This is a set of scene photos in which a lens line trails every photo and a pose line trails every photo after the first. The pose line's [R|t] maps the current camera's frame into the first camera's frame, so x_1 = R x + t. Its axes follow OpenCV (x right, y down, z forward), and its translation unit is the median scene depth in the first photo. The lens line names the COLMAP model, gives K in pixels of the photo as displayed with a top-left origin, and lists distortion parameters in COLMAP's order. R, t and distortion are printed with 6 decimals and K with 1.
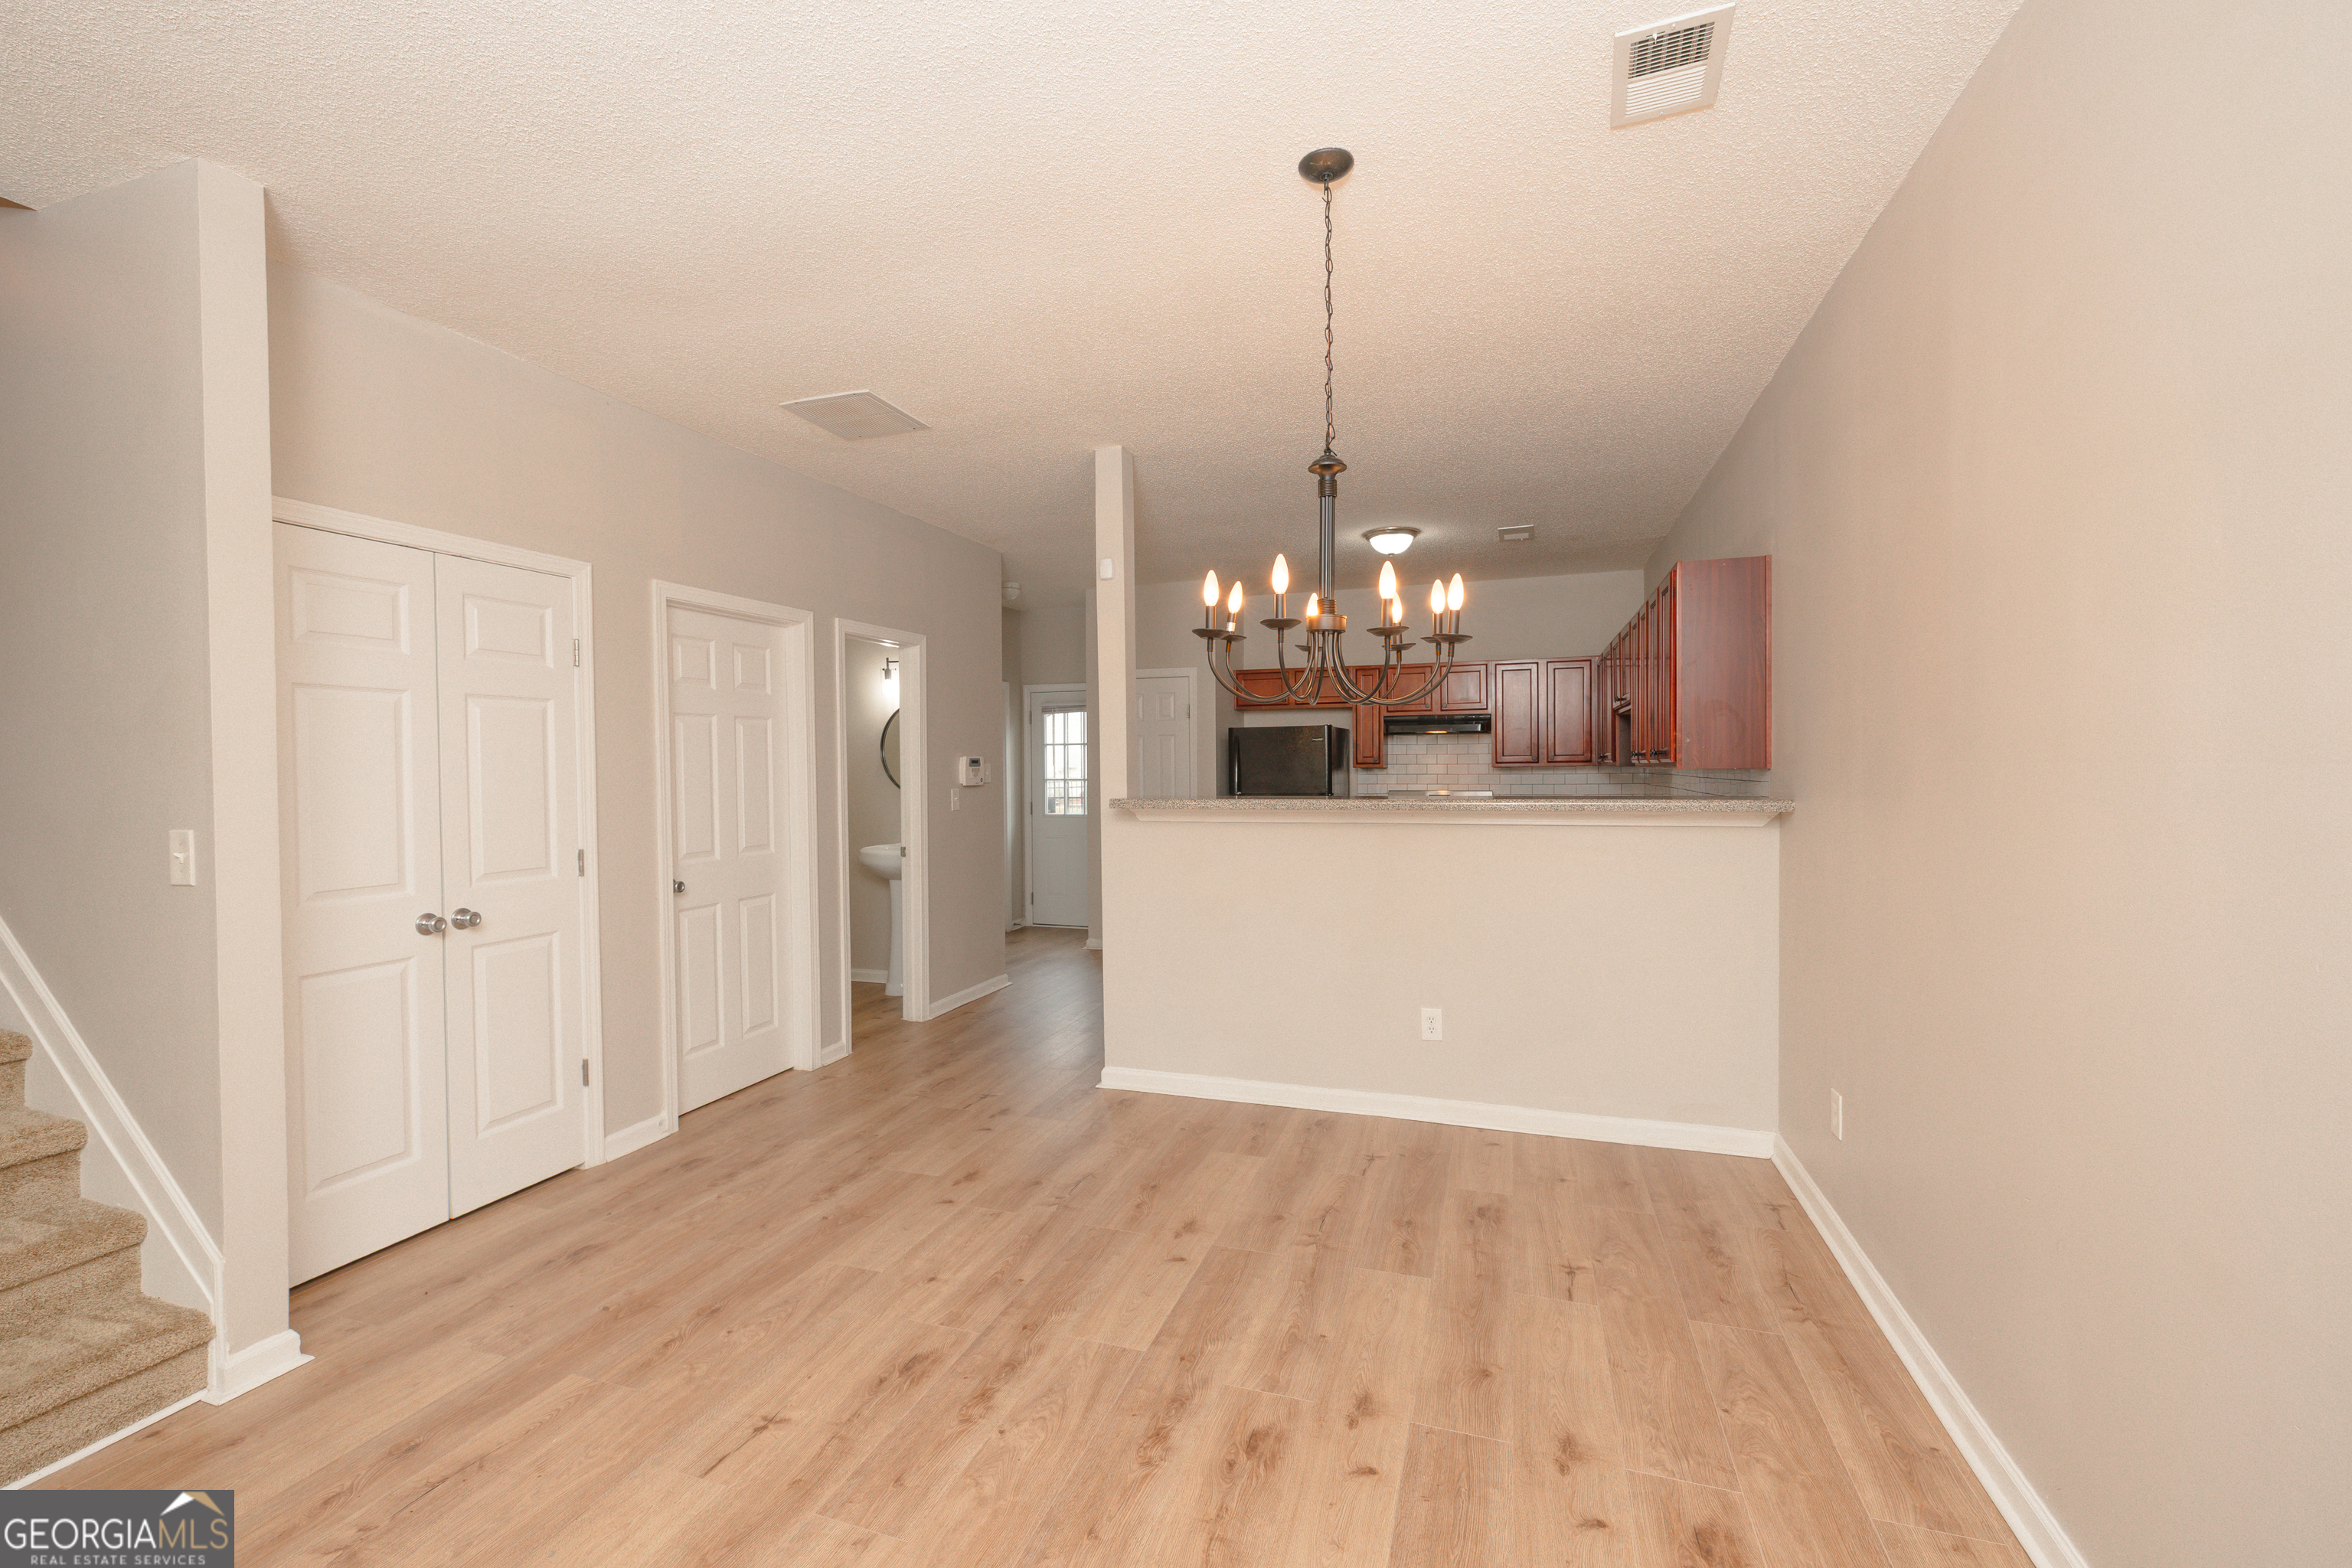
lens RADIAL K [[993.7, 0, 1172.8], [0, 993.7, 779.9], [0, 0, 1]] dist [-0.001254, -0.000074]
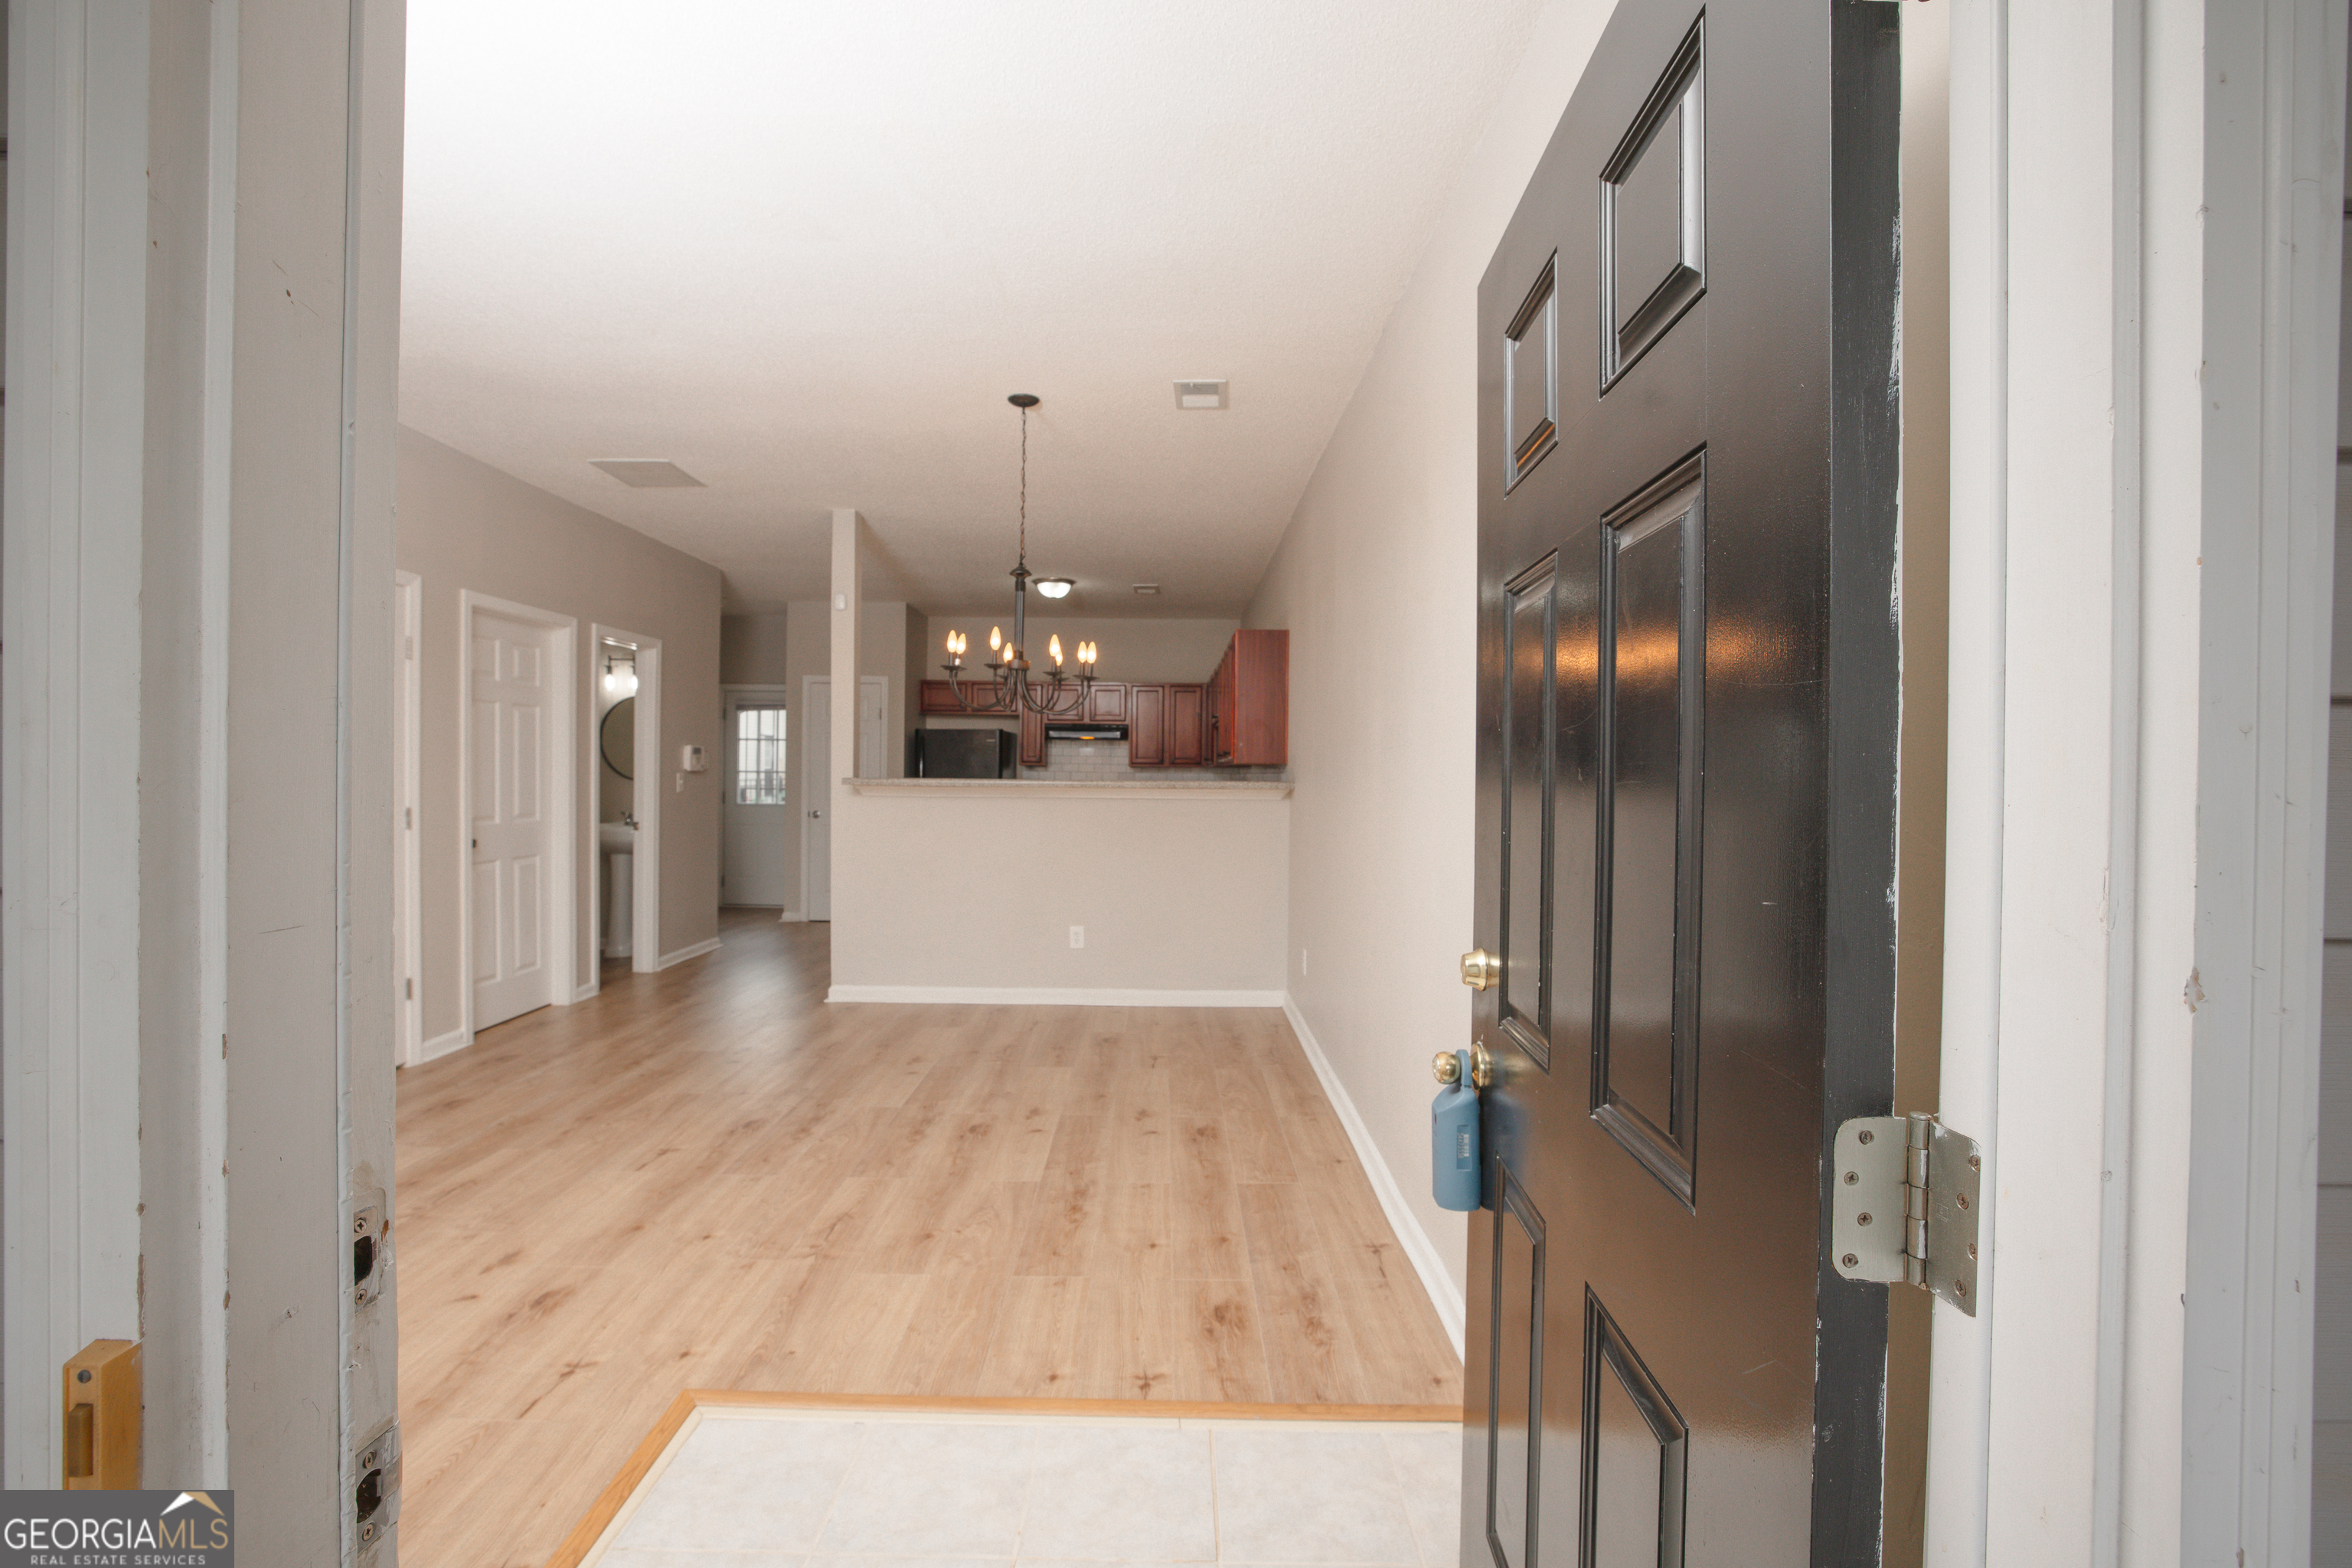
lens RADIAL K [[1004.8, 0, 1161.1], [0, 1004.8, 775.9], [0, 0, 1]] dist [-0.026702, 0.000128]
pose [[0.945922, 0.018515, 0.323866, -0.132458], [-0.014504, 0.999785, -0.014794, 0.042401], [-0.324070, 0.009297, 0.945987, -0.553141]]
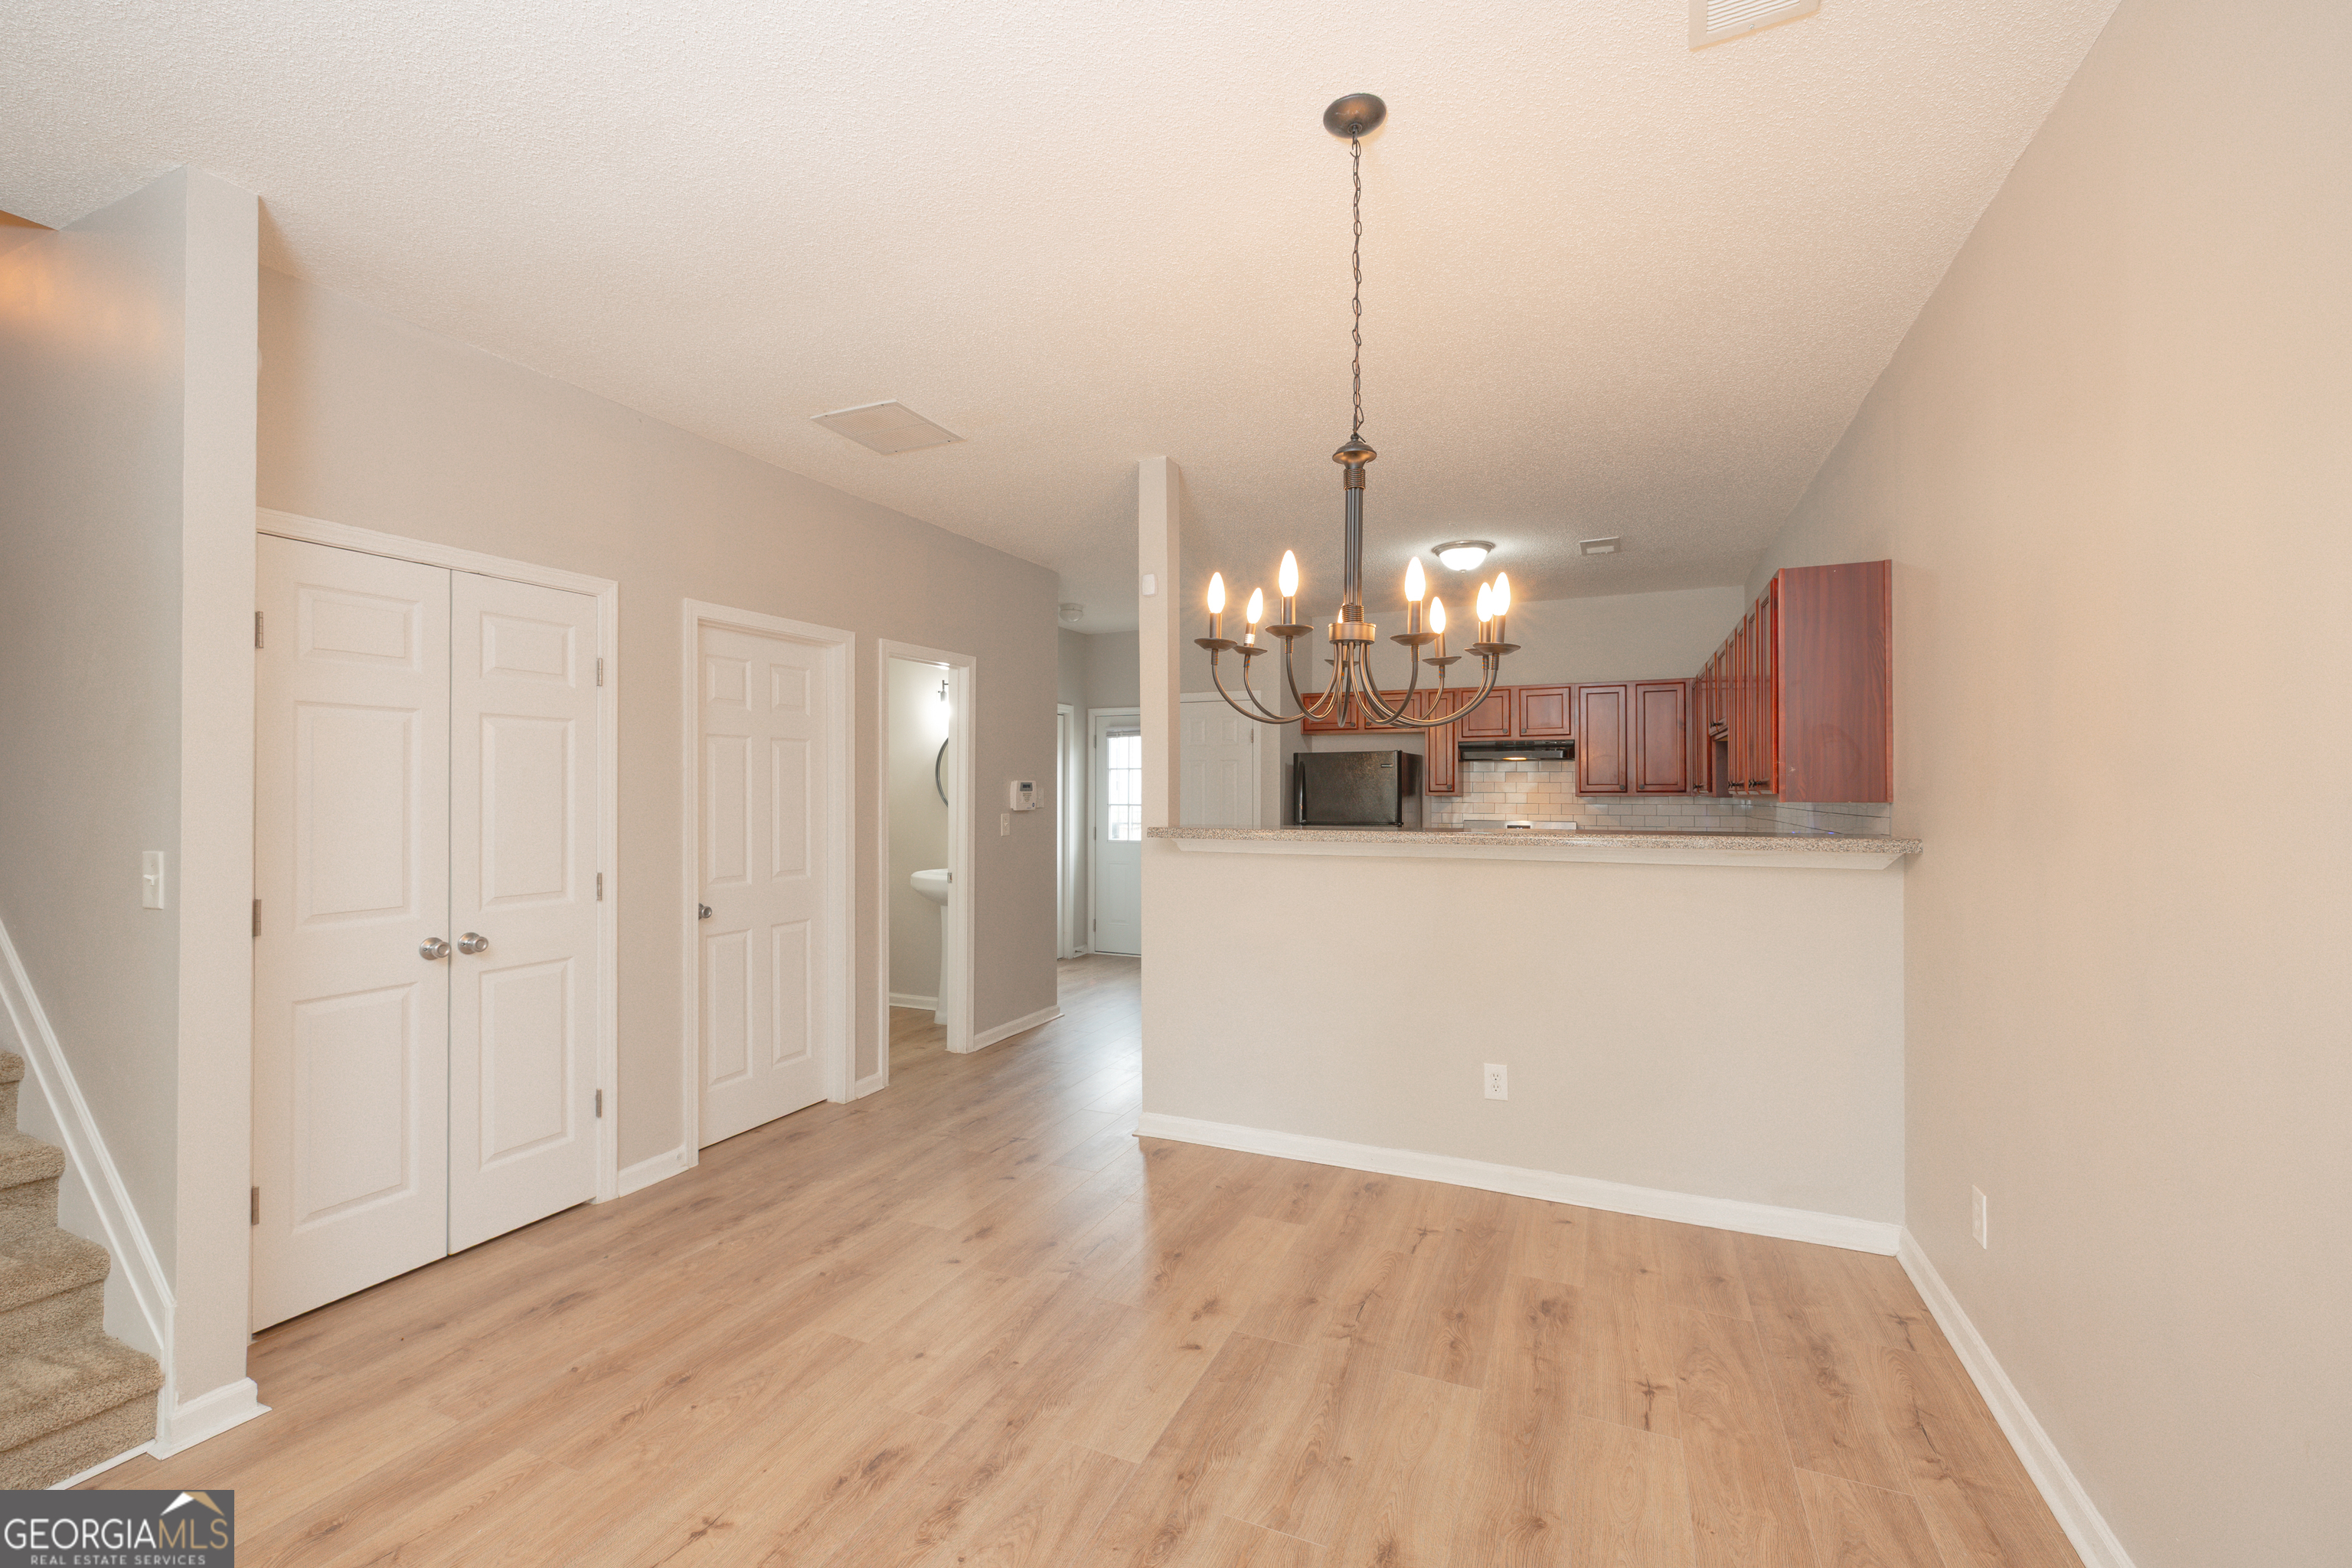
lens RADIAL K [[984.6, 0, 1171.6], [0, 984.6, 779.6], [0, 0, 1]] dist [-0.000983, 0.000127]
pose [[0.996044, 0.008217, -0.088480, 0.057830], [-0.010426, 0.999645, -0.024536, -0.004644], [0.088247, 0.025361, 0.995776, 0.100356]]
